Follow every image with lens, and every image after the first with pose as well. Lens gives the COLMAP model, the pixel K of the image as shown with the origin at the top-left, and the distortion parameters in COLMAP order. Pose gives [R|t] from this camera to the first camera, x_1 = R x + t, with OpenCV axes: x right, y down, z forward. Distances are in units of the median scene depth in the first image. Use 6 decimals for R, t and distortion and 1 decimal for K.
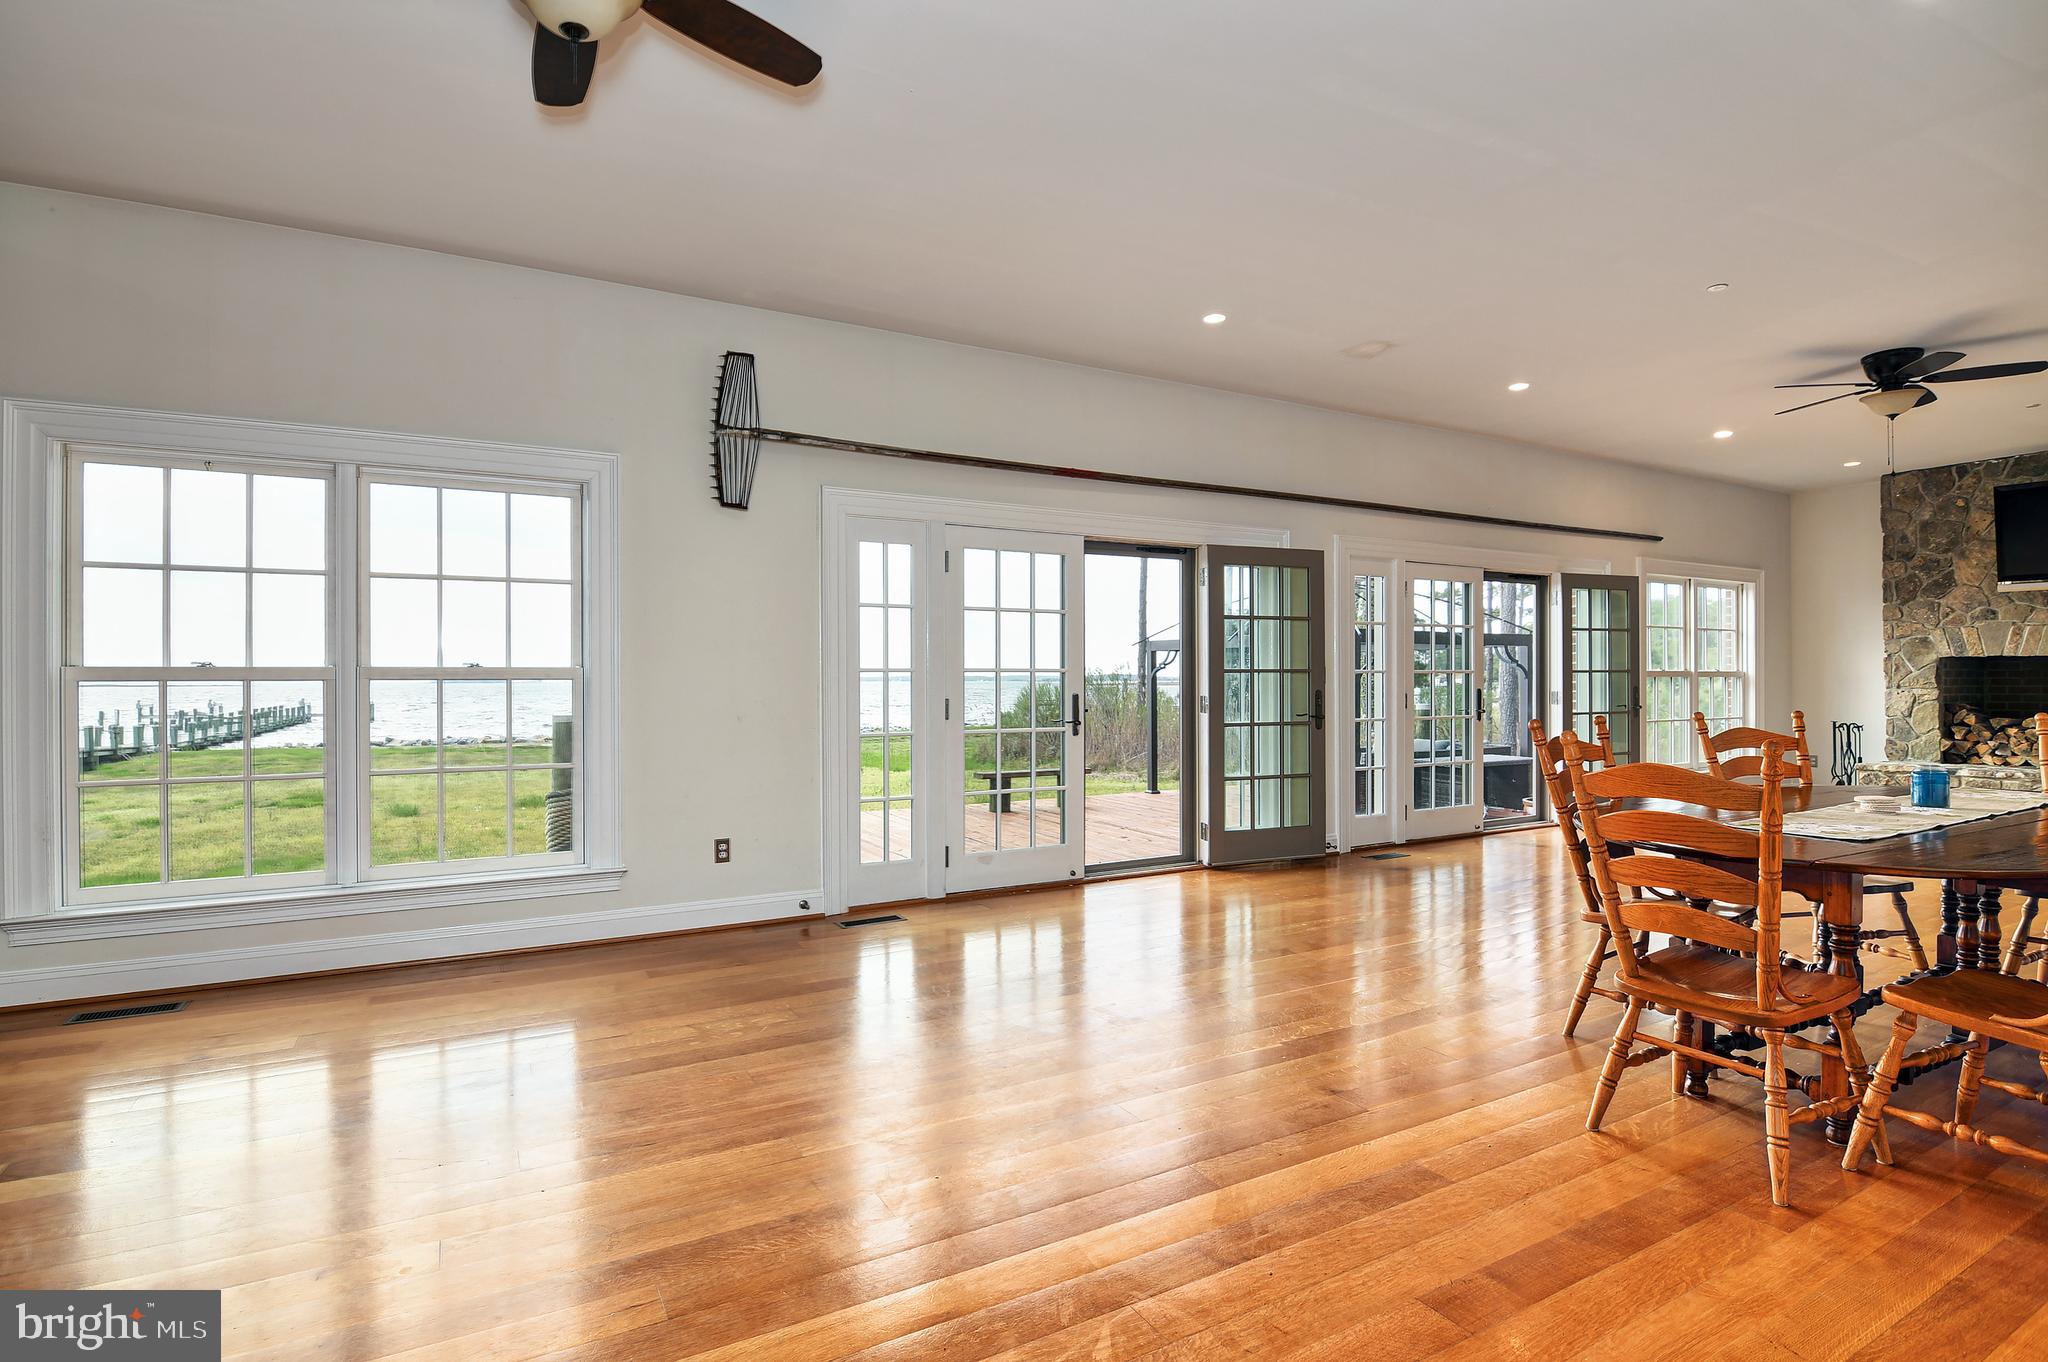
lens RADIAL K [[1015.5, 0, 1016.9], [0, 1015.5, 678.6], [0, 0, 1]] dist [-0.018553, -0.001525]
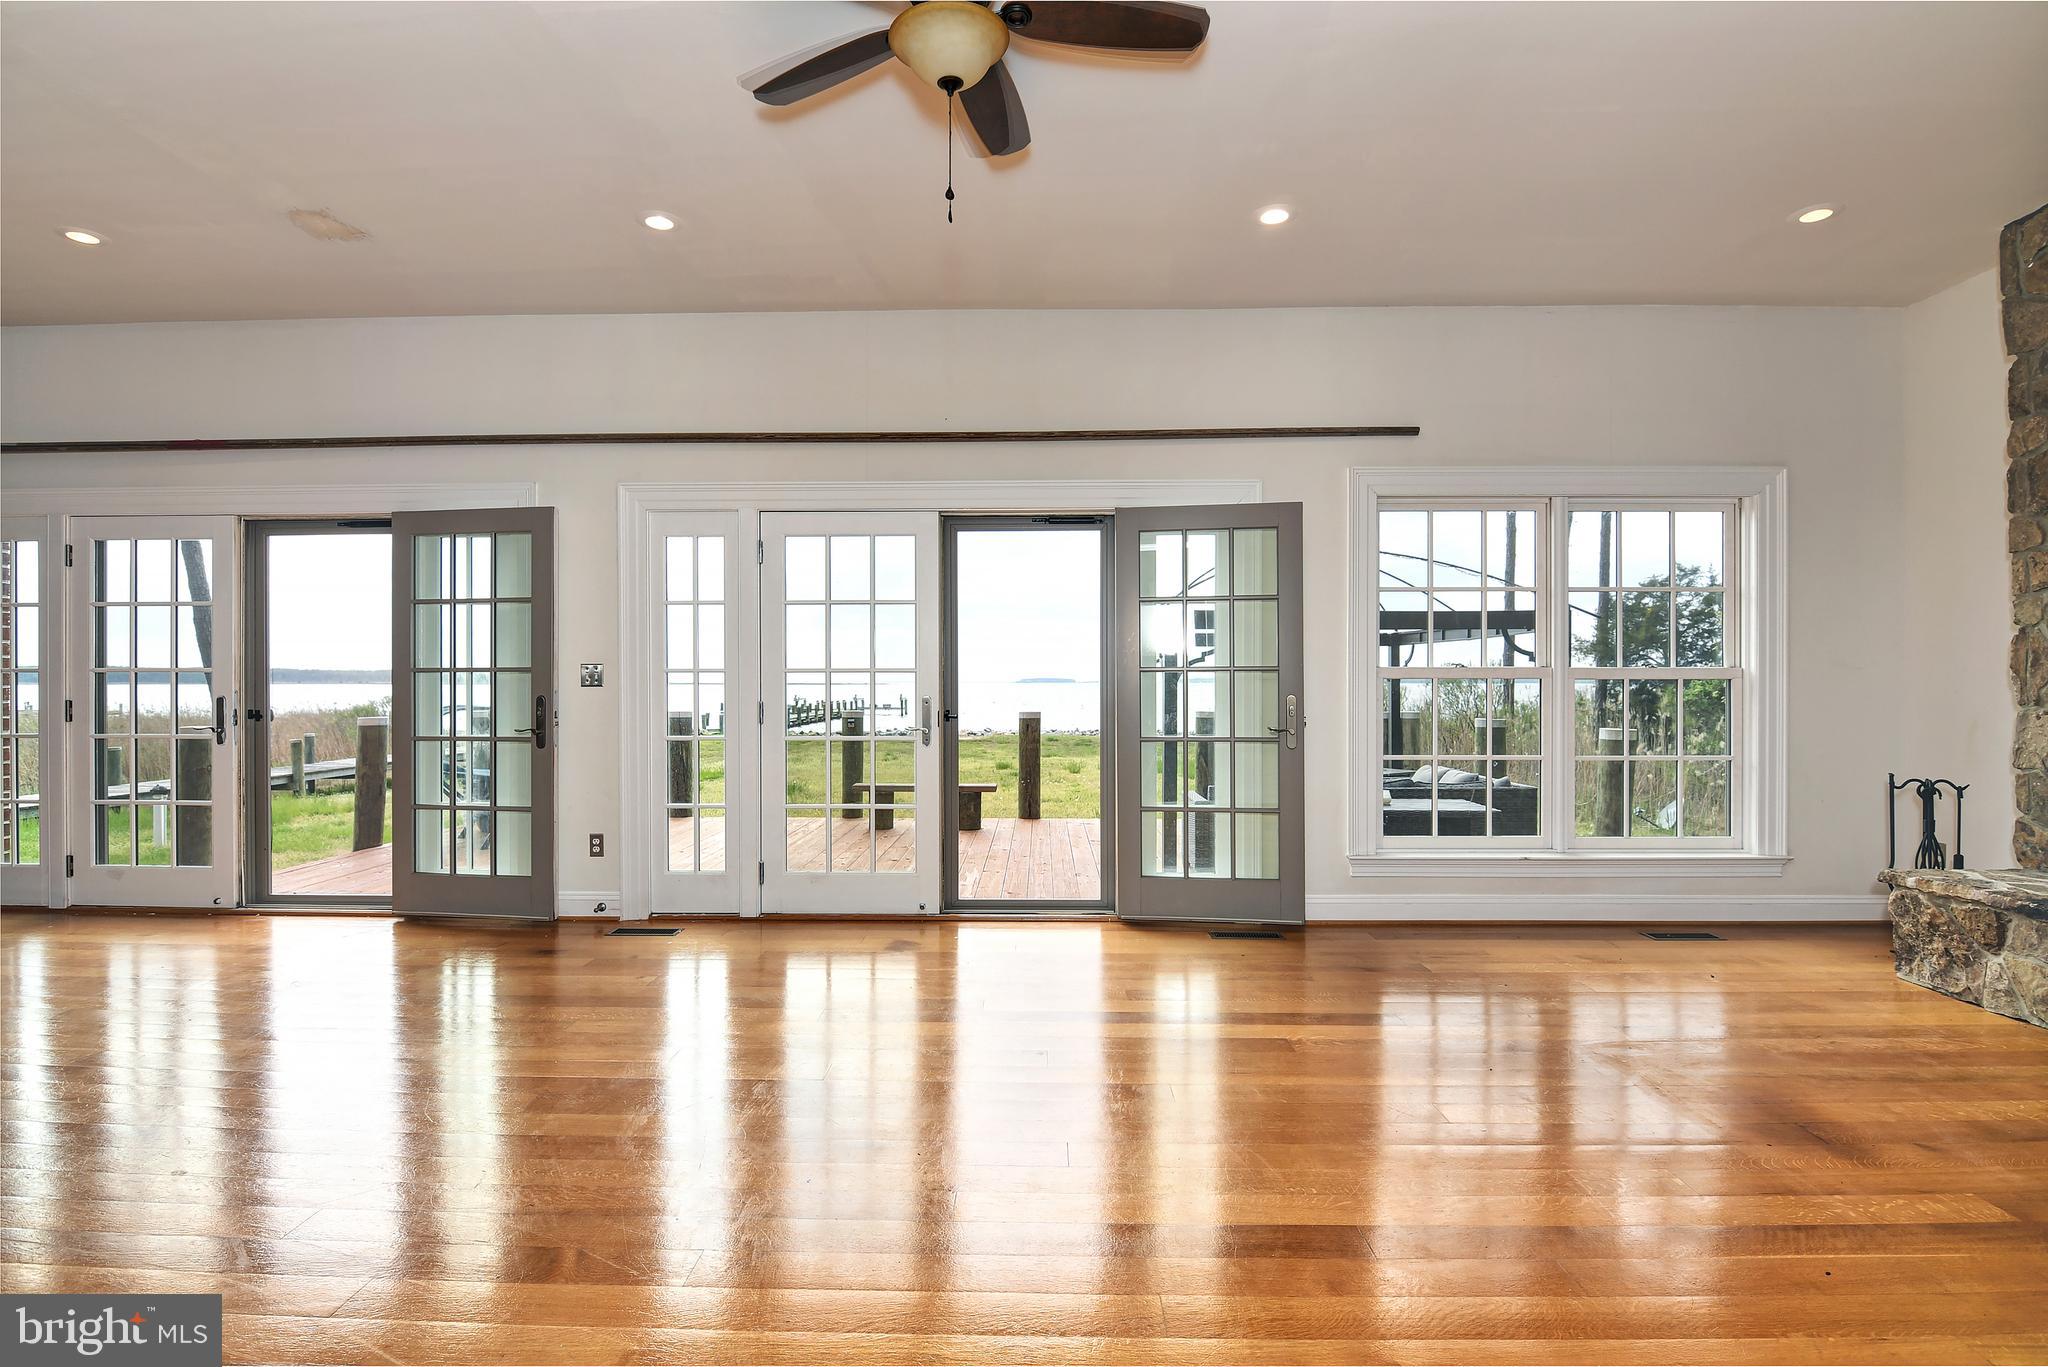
lens RADIAL K [[1002.3, 0, 1020.1], [0, 1002.3, 672.3], [0, 0, 1]] dist [-0.023056, -0.001366]
pose [[0.860232, -0.001864, -0.509900, 0.723234], [-0.001219, 0.999983, -0.005712, -0.001828], [0.509902, 0.005535, 0.860215, 0.410900]]
